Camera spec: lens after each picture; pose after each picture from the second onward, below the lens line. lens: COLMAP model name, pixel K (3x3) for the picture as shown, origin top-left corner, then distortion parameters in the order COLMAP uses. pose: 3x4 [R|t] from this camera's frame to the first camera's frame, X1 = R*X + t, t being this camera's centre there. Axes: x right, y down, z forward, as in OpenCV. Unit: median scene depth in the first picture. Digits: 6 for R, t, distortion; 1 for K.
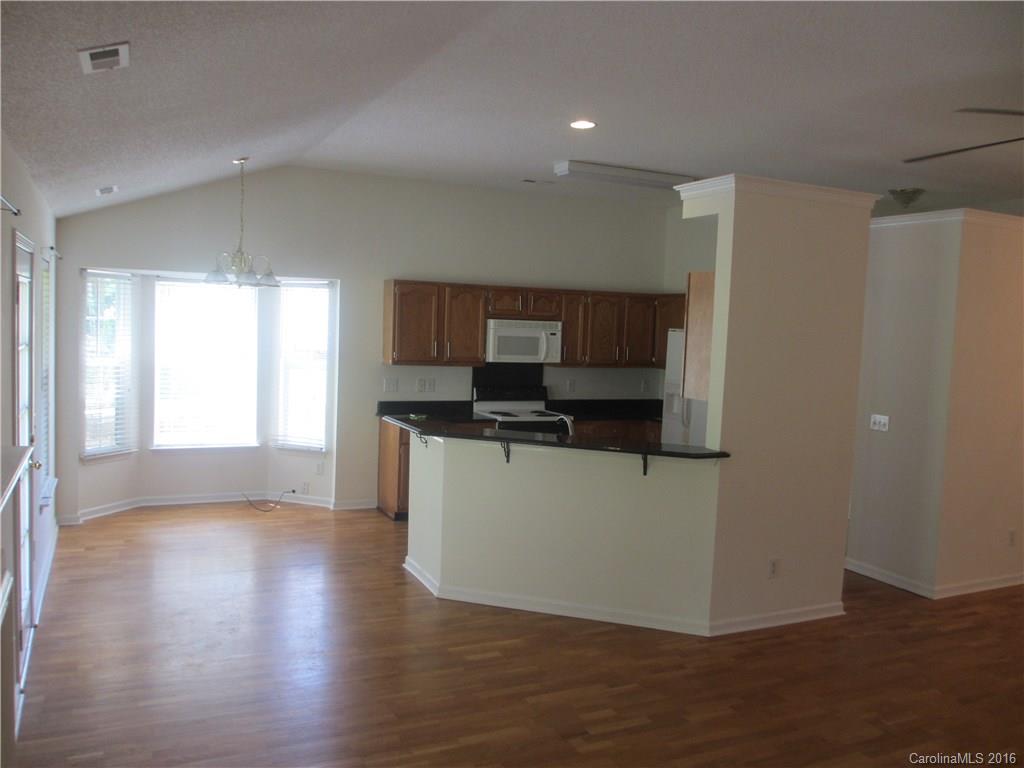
lens RADIAL K [[864.0, 0, 512.0], [0, 864.0, 384.0], [0, 0, 1]] dist [-0.034521, 0.004781]
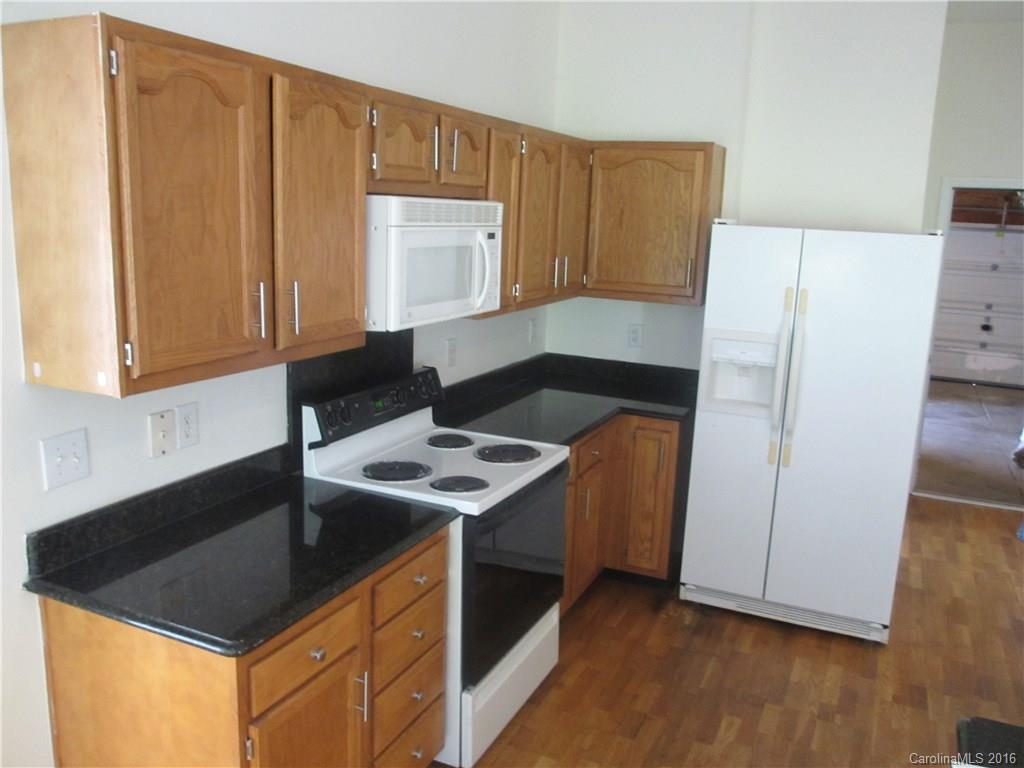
lens RADIAL K [[864.0, 0, 512.0], [0, 864.0, 384.0], [0, 0, 1]] dist [-0.034521, 0.004781]
pose [[0.765042, -0.137150, 0.629207, -0.209326], [0.041463, 0.985521, 0.164403, -0.061108], [-0.642645, -0.099687, 0.759651, 0.774559]]
